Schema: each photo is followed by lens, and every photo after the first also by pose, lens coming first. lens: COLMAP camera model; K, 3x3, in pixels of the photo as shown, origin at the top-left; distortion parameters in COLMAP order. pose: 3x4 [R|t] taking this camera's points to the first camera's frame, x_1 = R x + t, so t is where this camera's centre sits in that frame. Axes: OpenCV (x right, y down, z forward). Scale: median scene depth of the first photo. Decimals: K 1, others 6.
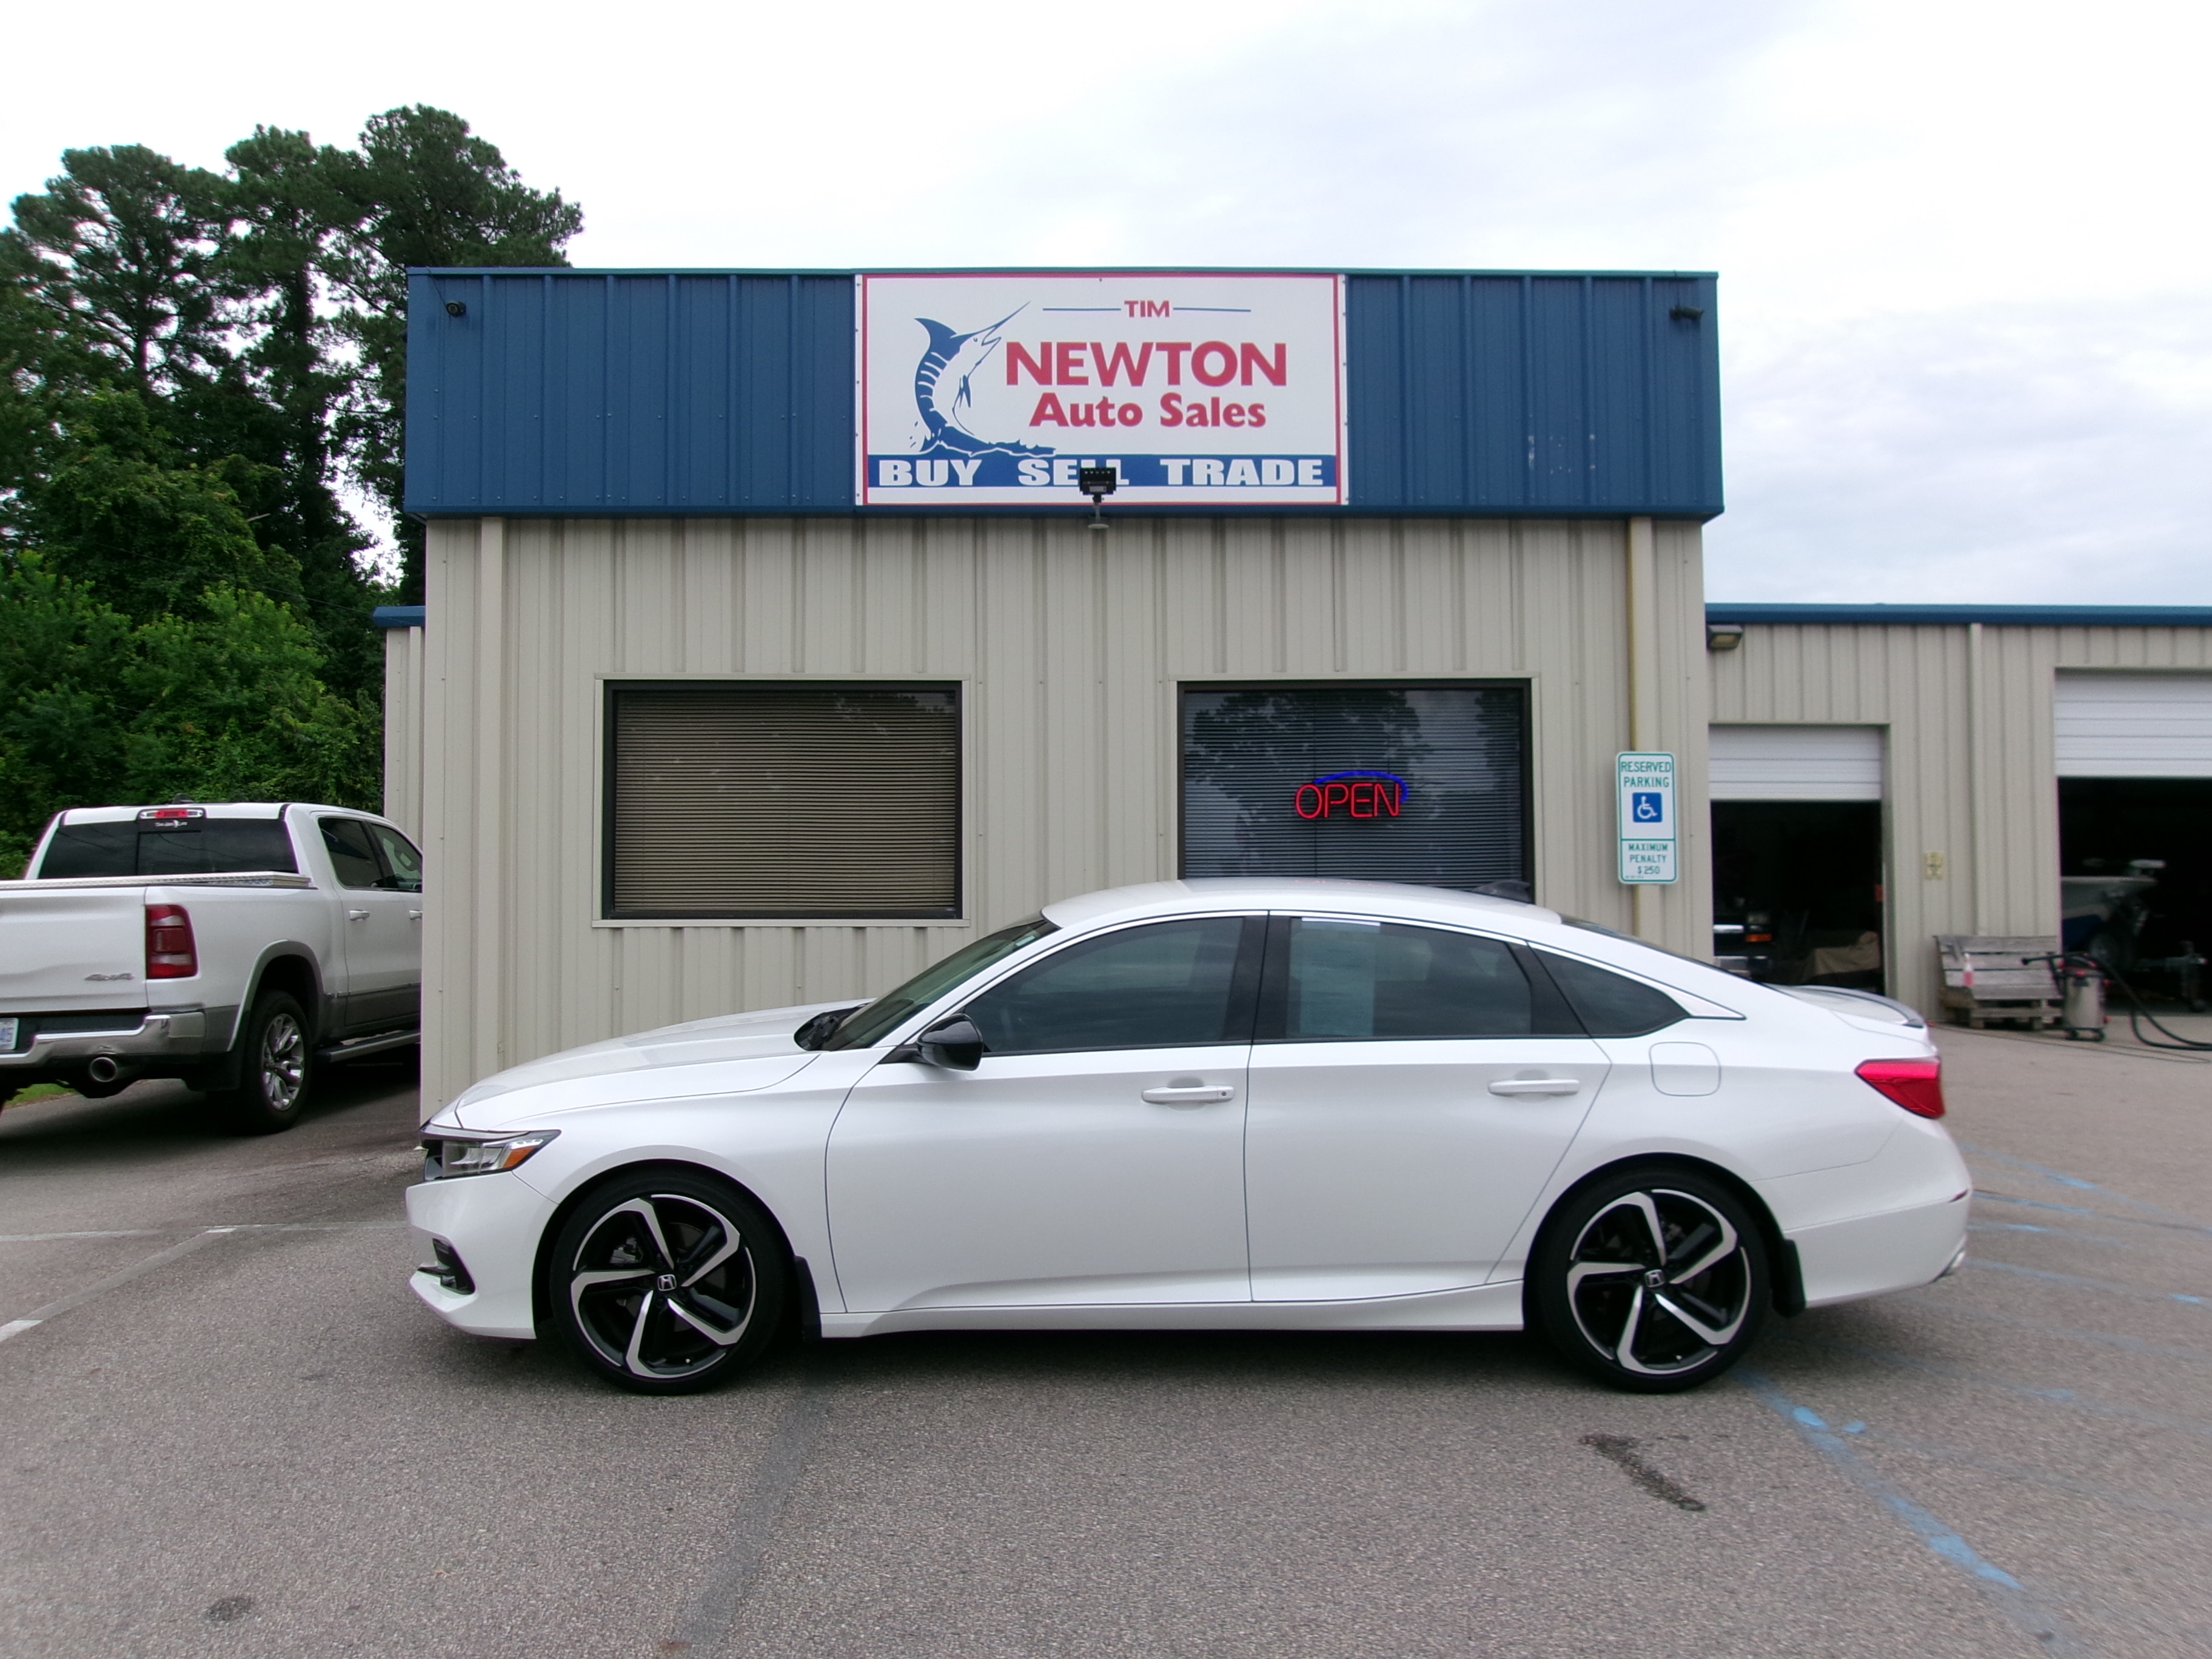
lens RADIAL K [[1761.6, 0, 1099.3], [0, 1761.6, 835.1], [0, 0, 1]] dist [-0.029448, 0.073859]
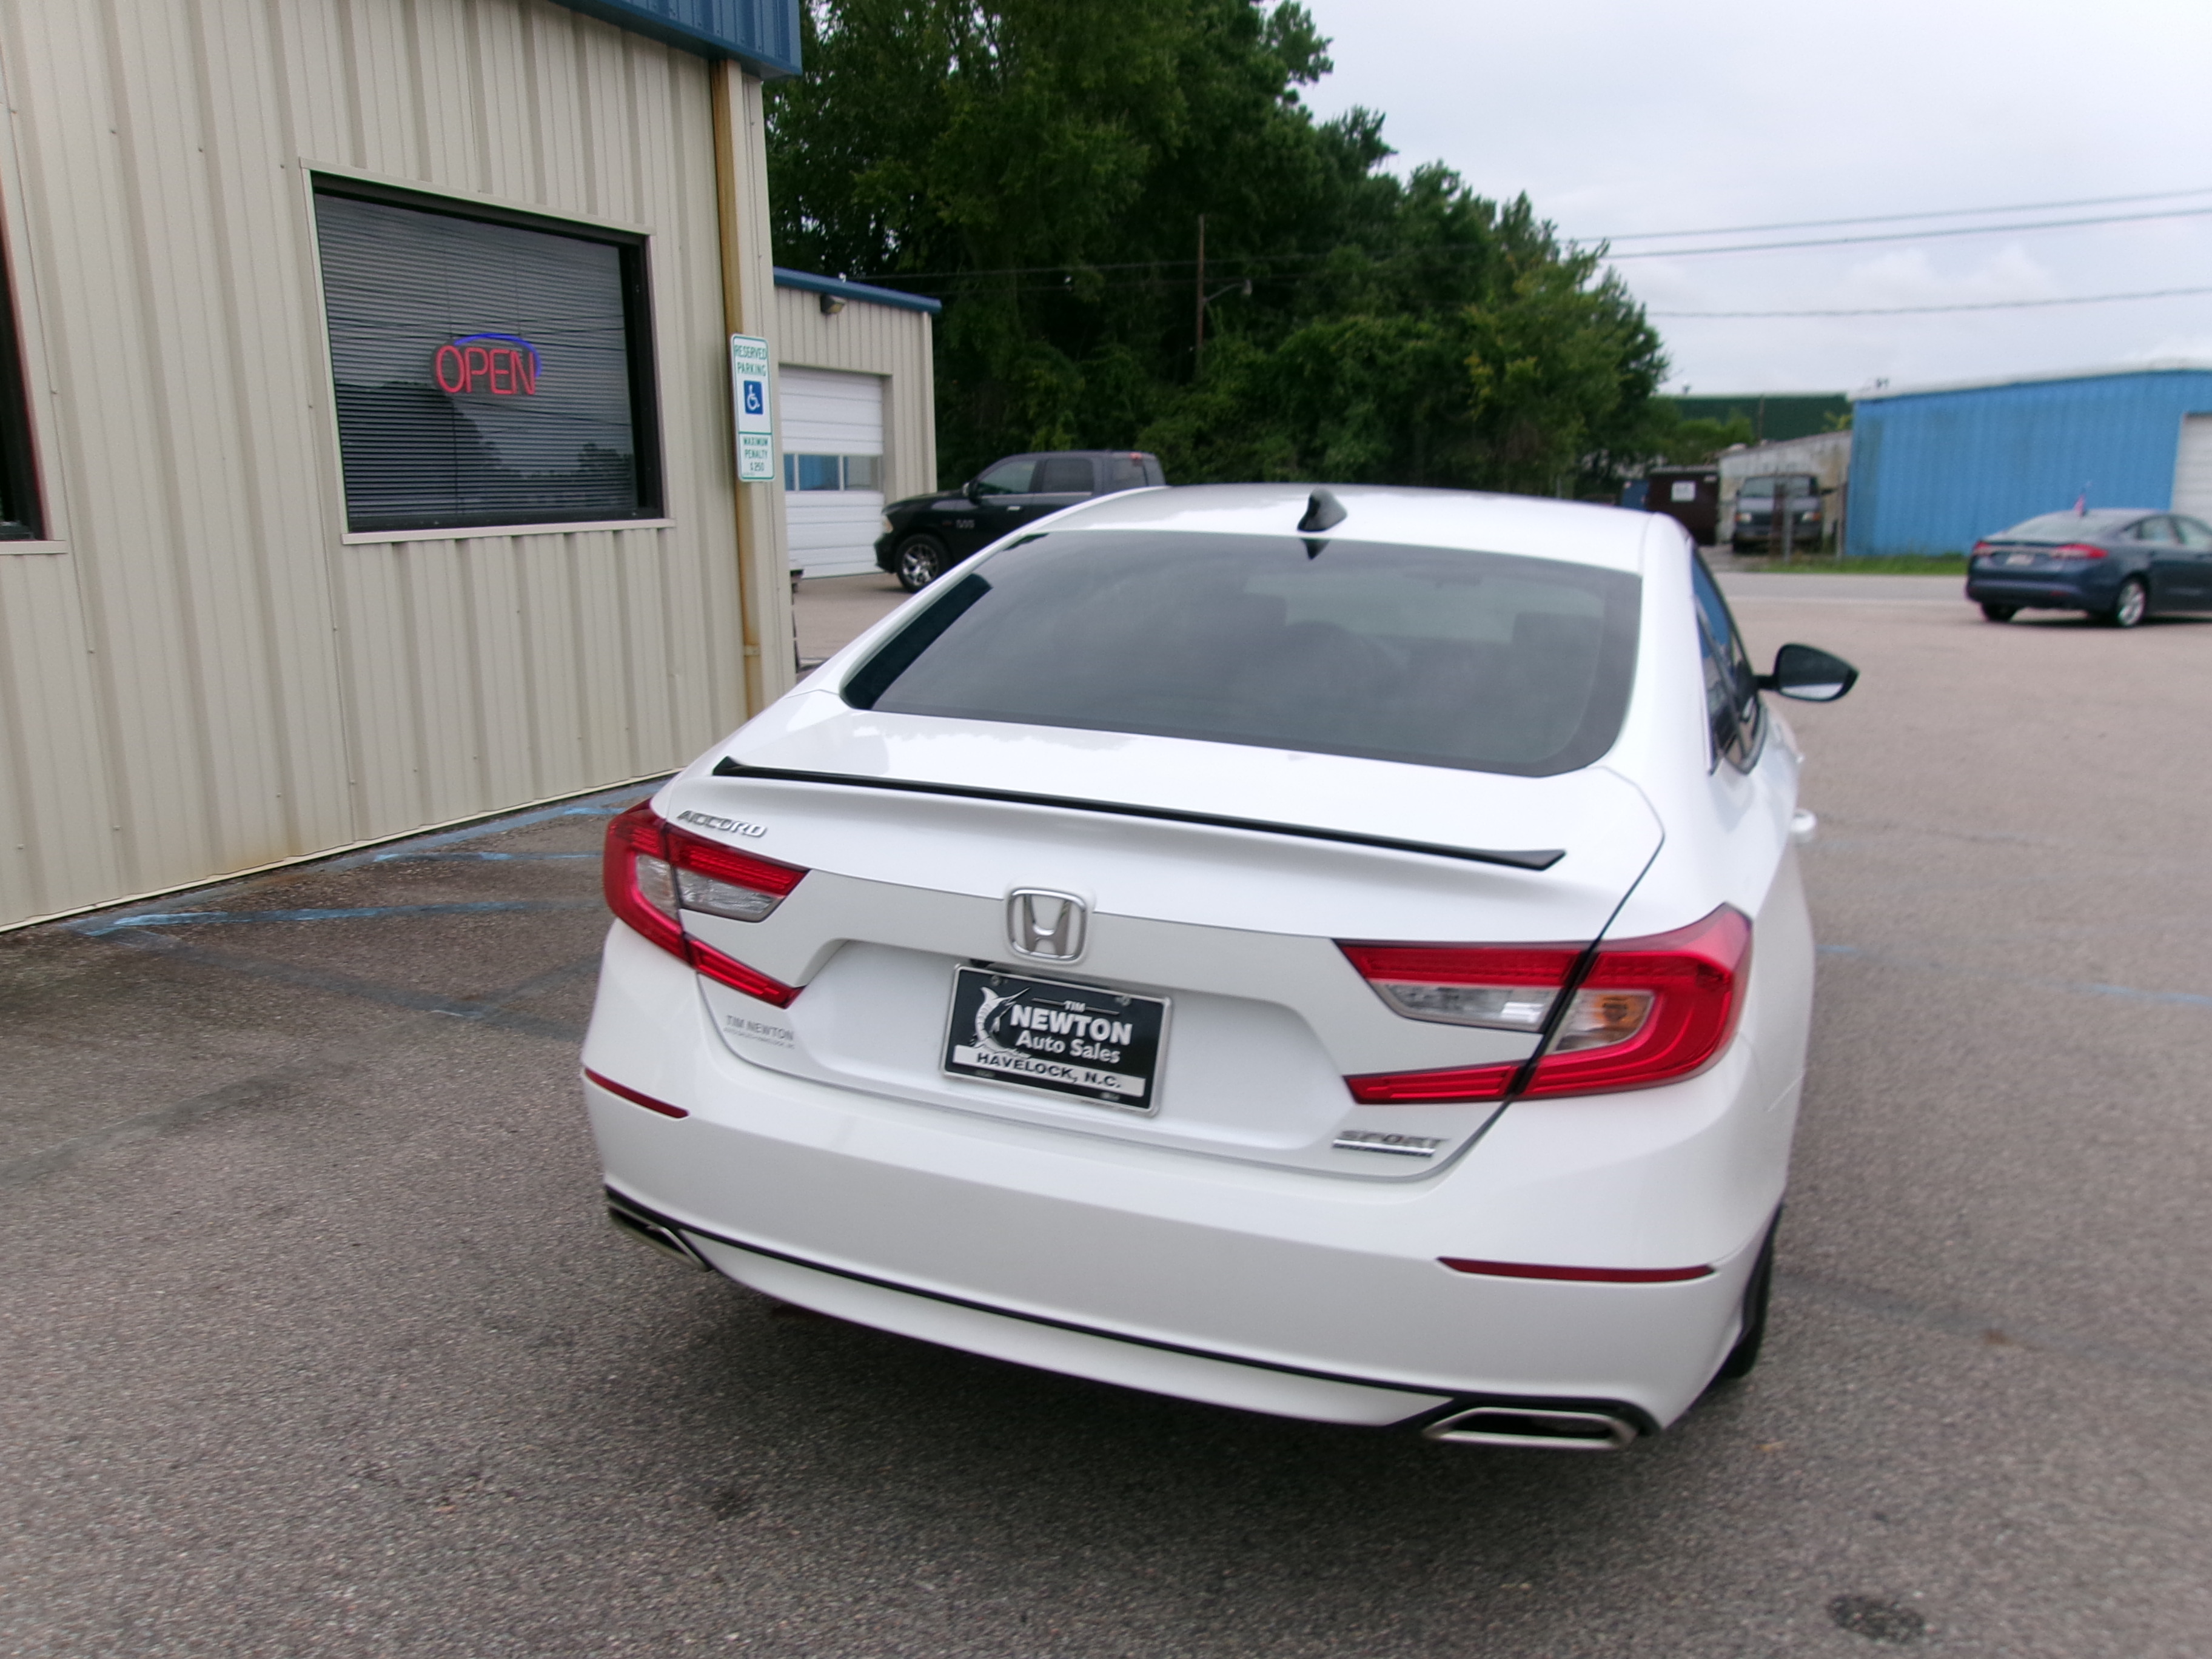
lens RADIAL K [[1761.6, 0, 1107.9], [0, 1761.6, 823.1], [0, 0, 1]] dist [-0.029448, 0.073859]
pose [[0.417728, -0.170297, 0.892470, -0.477358], [-0.024840, 0.979769, 0.198582, 0.015266], [-0.908232, -0.105122, 0.405047, 0.433277]]
